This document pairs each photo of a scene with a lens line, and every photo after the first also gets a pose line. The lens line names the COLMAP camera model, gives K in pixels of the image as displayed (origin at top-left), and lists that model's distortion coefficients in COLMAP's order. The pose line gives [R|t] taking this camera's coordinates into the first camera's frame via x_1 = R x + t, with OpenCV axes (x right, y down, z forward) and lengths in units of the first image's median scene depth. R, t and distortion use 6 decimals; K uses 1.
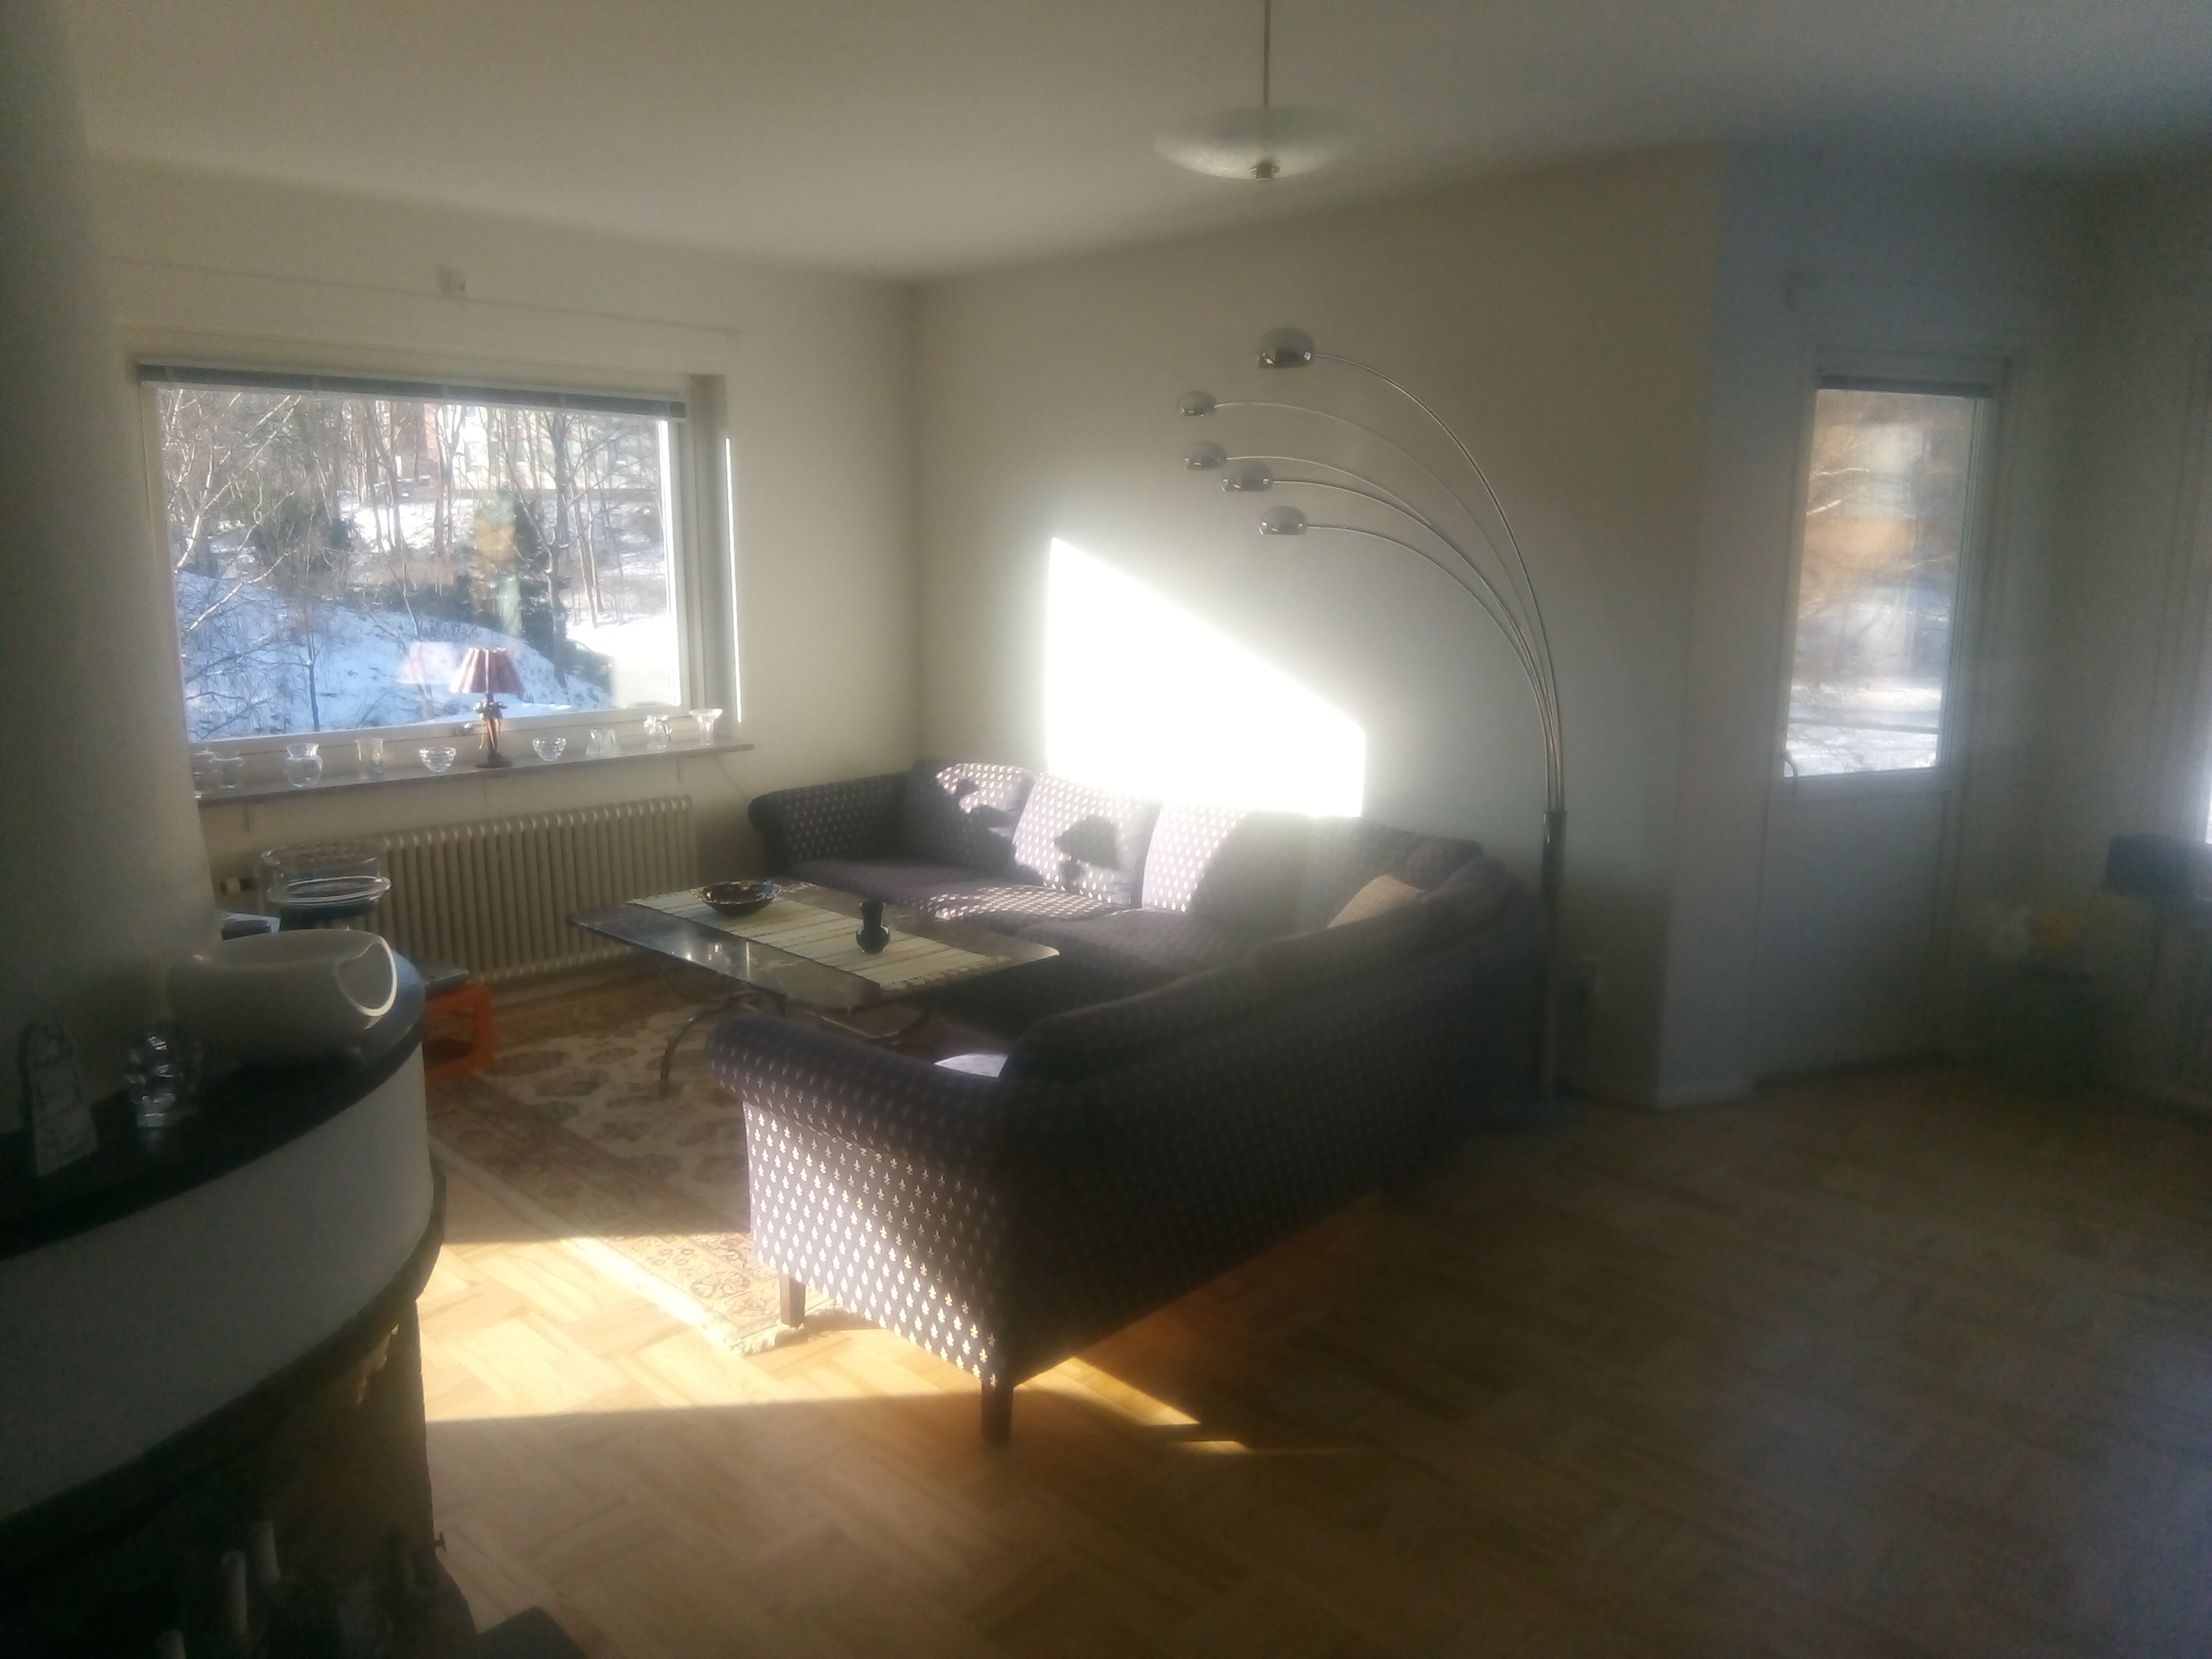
lens RADIAL K [[1534.4, 0, 1103.0], [0, 1534.4, 887.2], [0, 0, 1]] dist [0.058245, -0.096822]
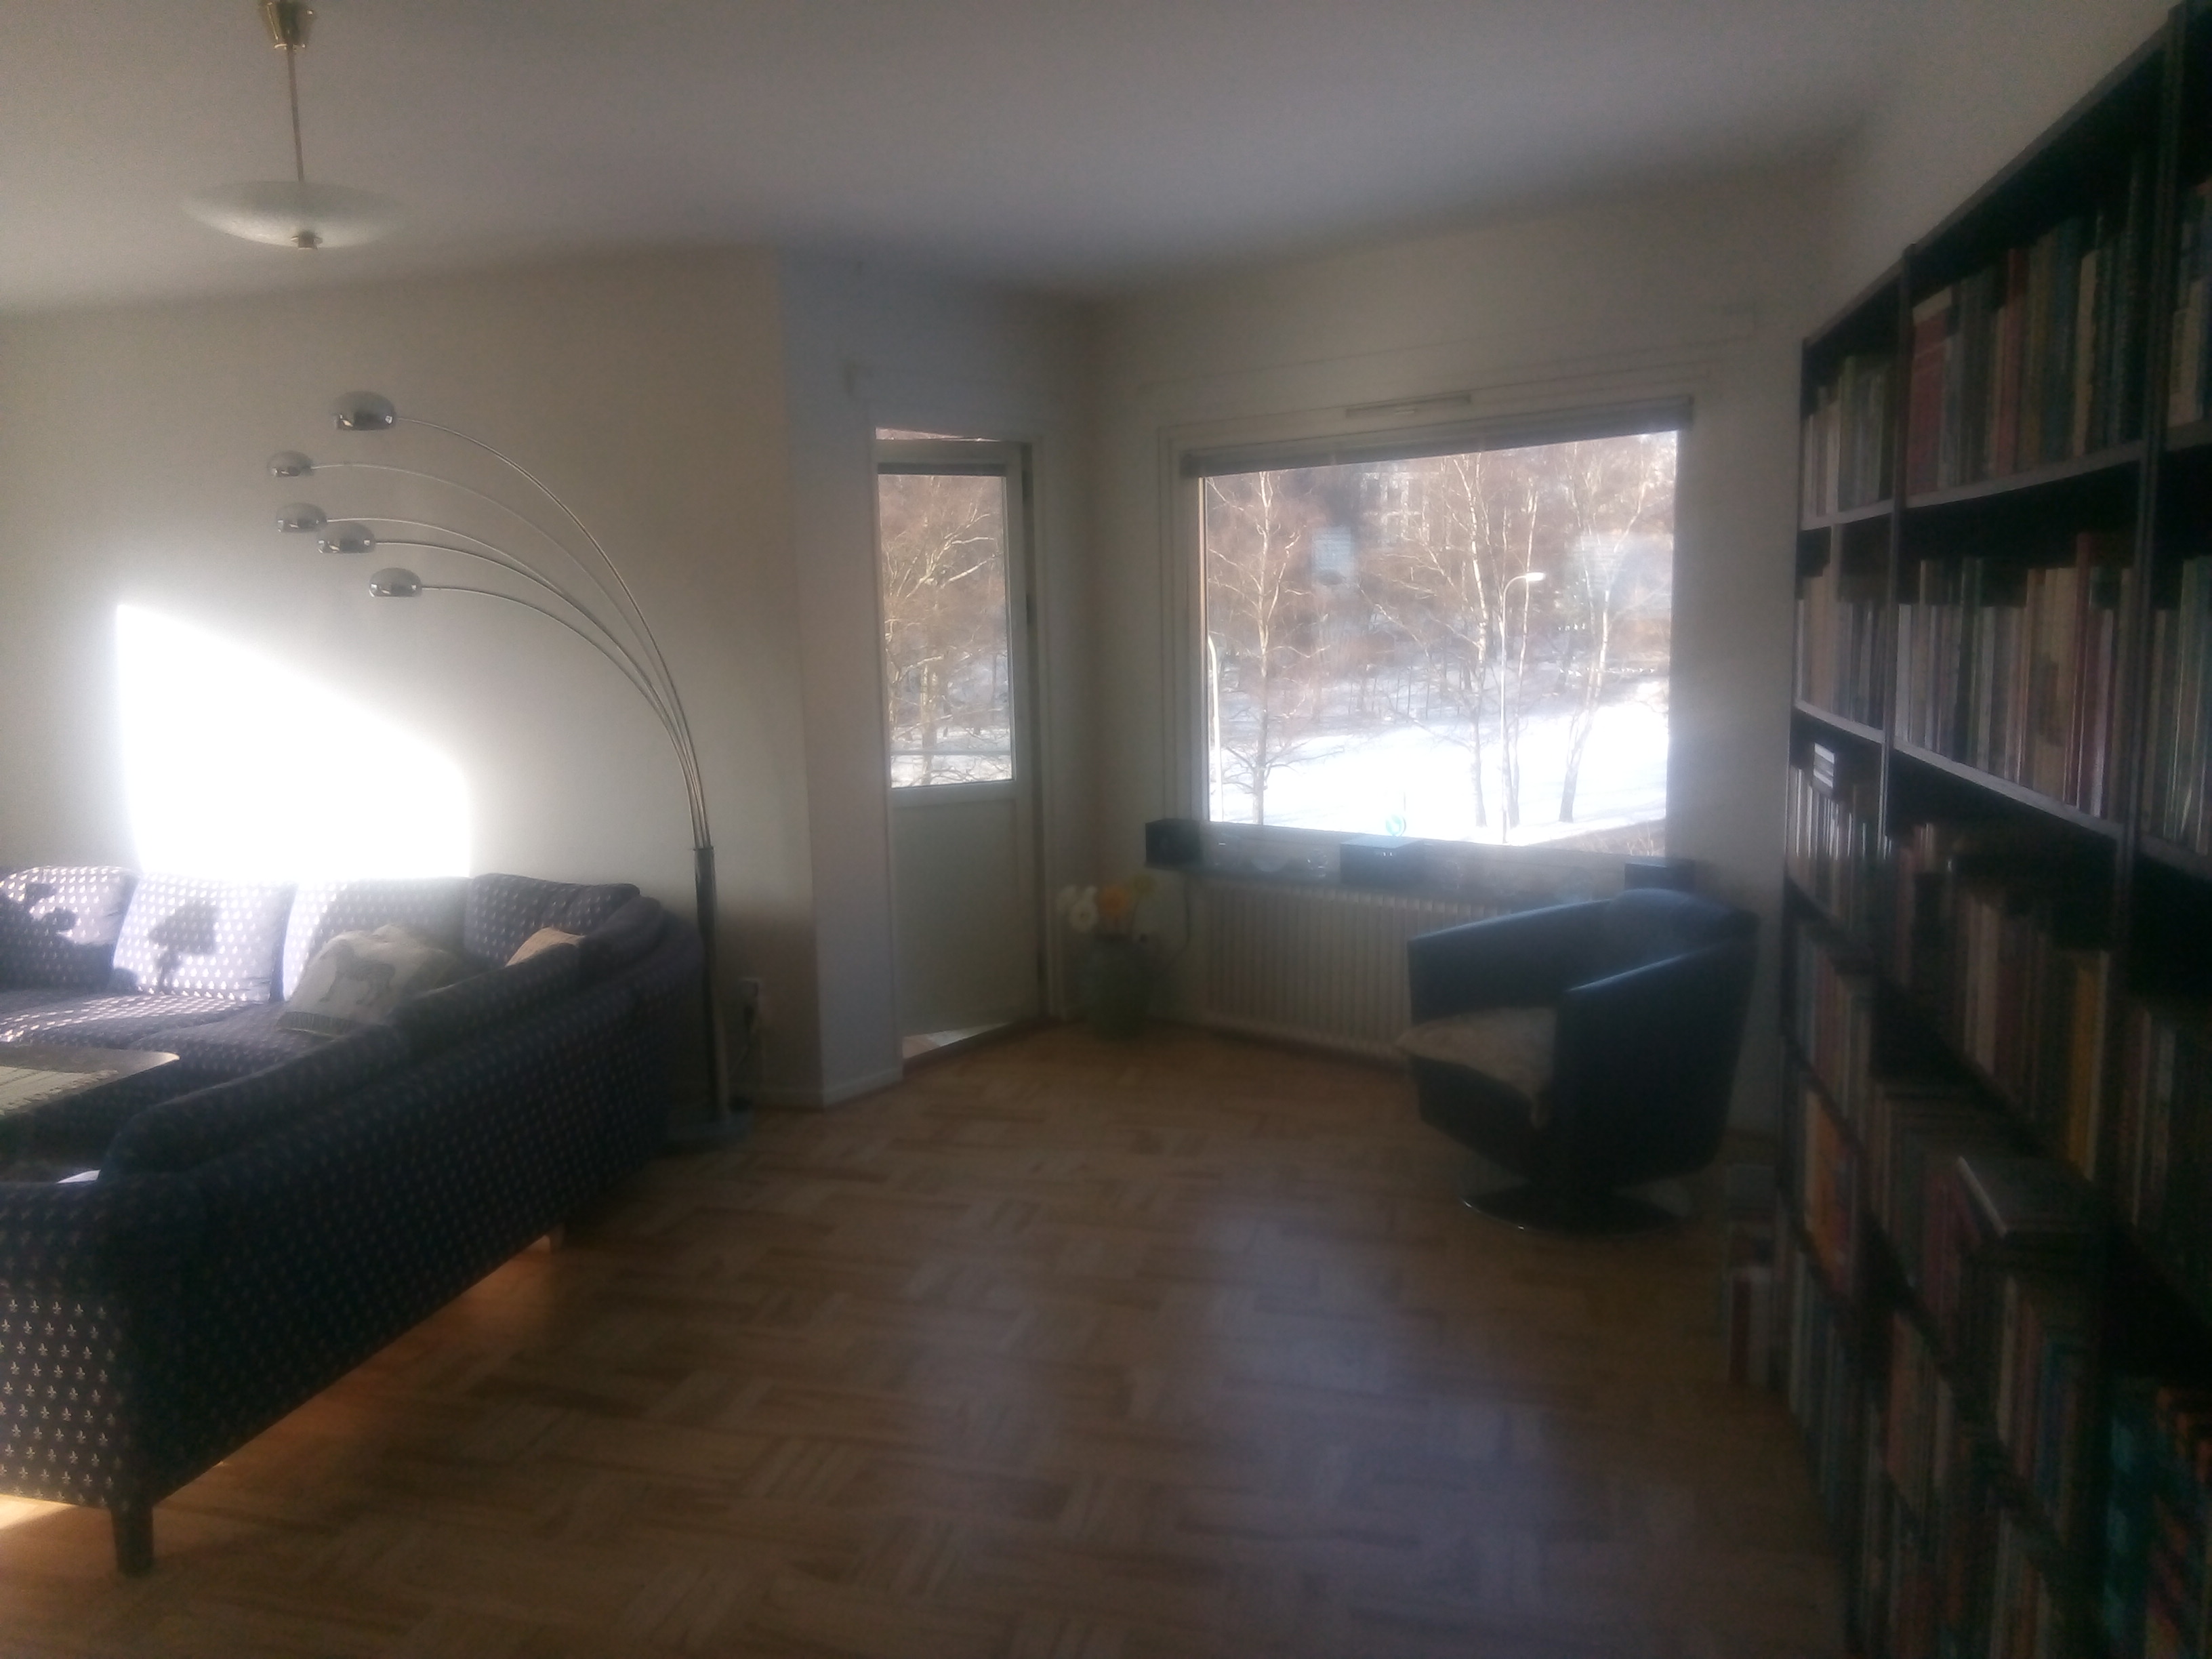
lens RADIAL K [[1534.4, 0, 1103.0], [0, 1534.4, 887.2], [0, 0, 1]] dist [0.058245, -0.096822]
pose [[0.869883, -0.116482, 0.479308, 0.019836], [0.131833, 0.991271, 0.001638, 0.011874], [-0.475315, 0.061764, 0.877645, -0.069901]]
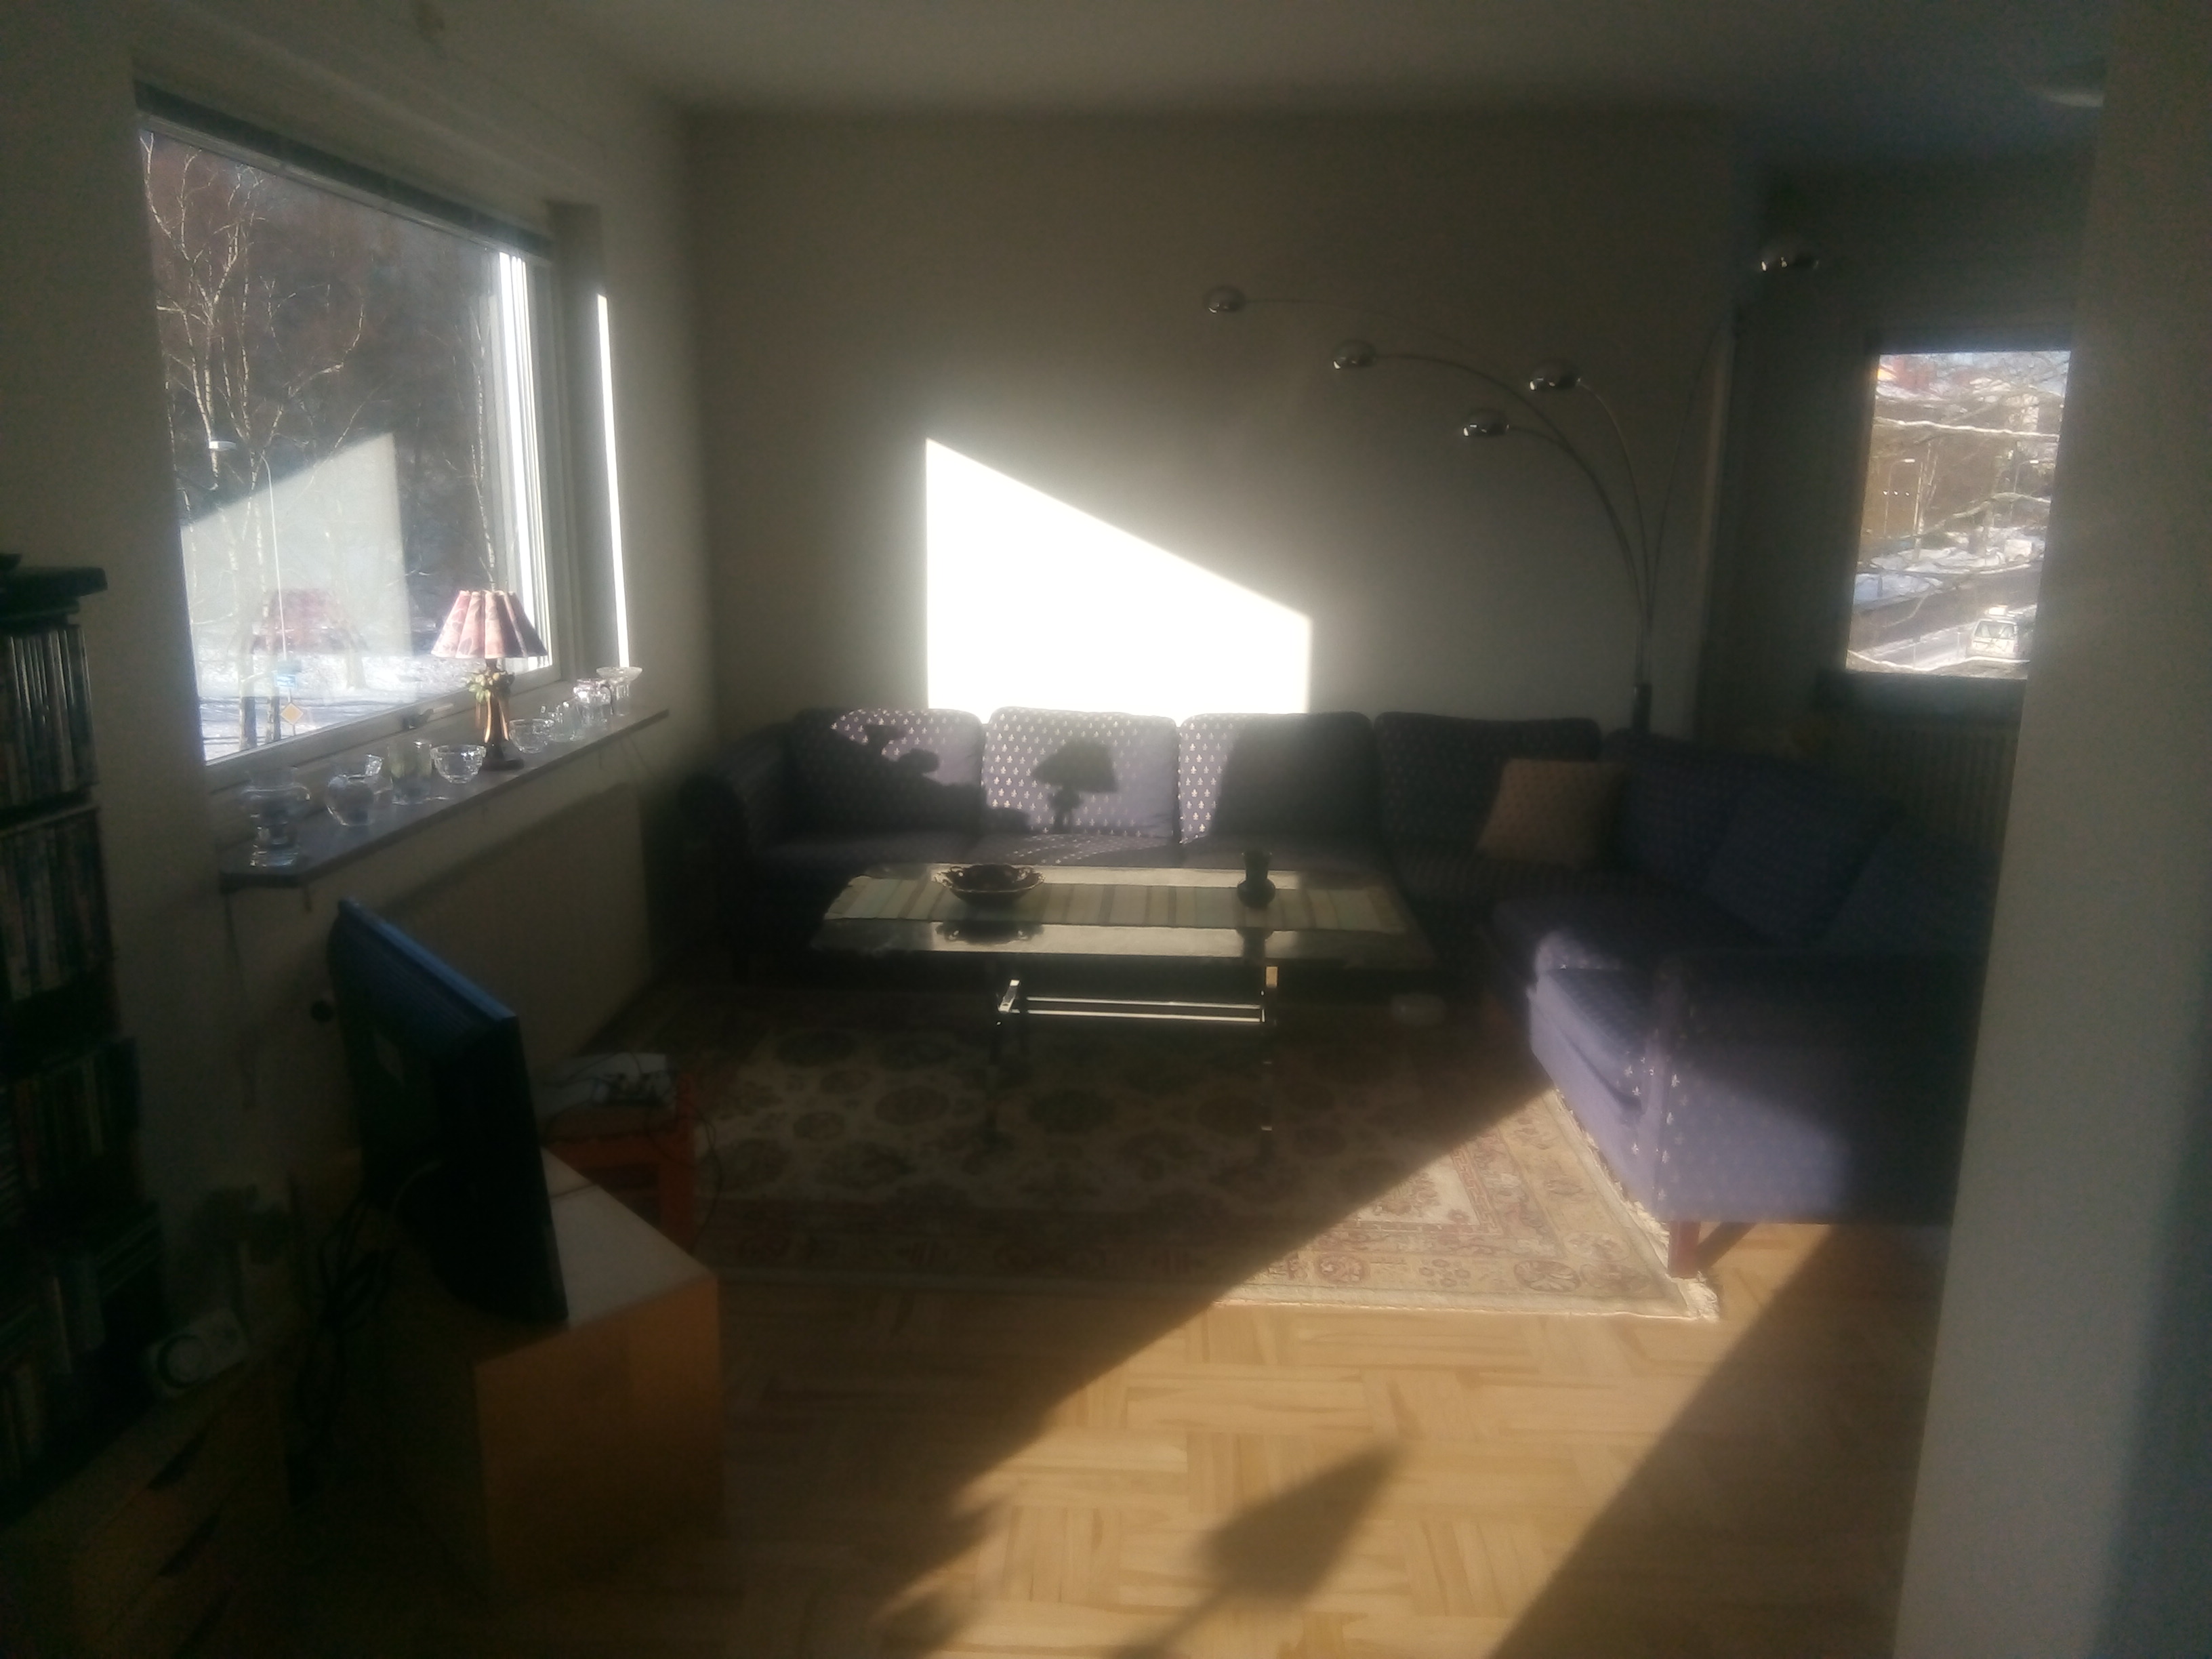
lens RADIAL K [[1534.4, 0, 1103.0], [0, 1534.4, 887.2], [0, 0, 1]] dist [0.058245, -0.096822]
pose [[0.747165, -0.167249, 0.643251, -0.815812], [0.137950, 0.985769, 0.096070, -0.070050], [-0.650165, 0.016957, 0.759604, 0.407406]]
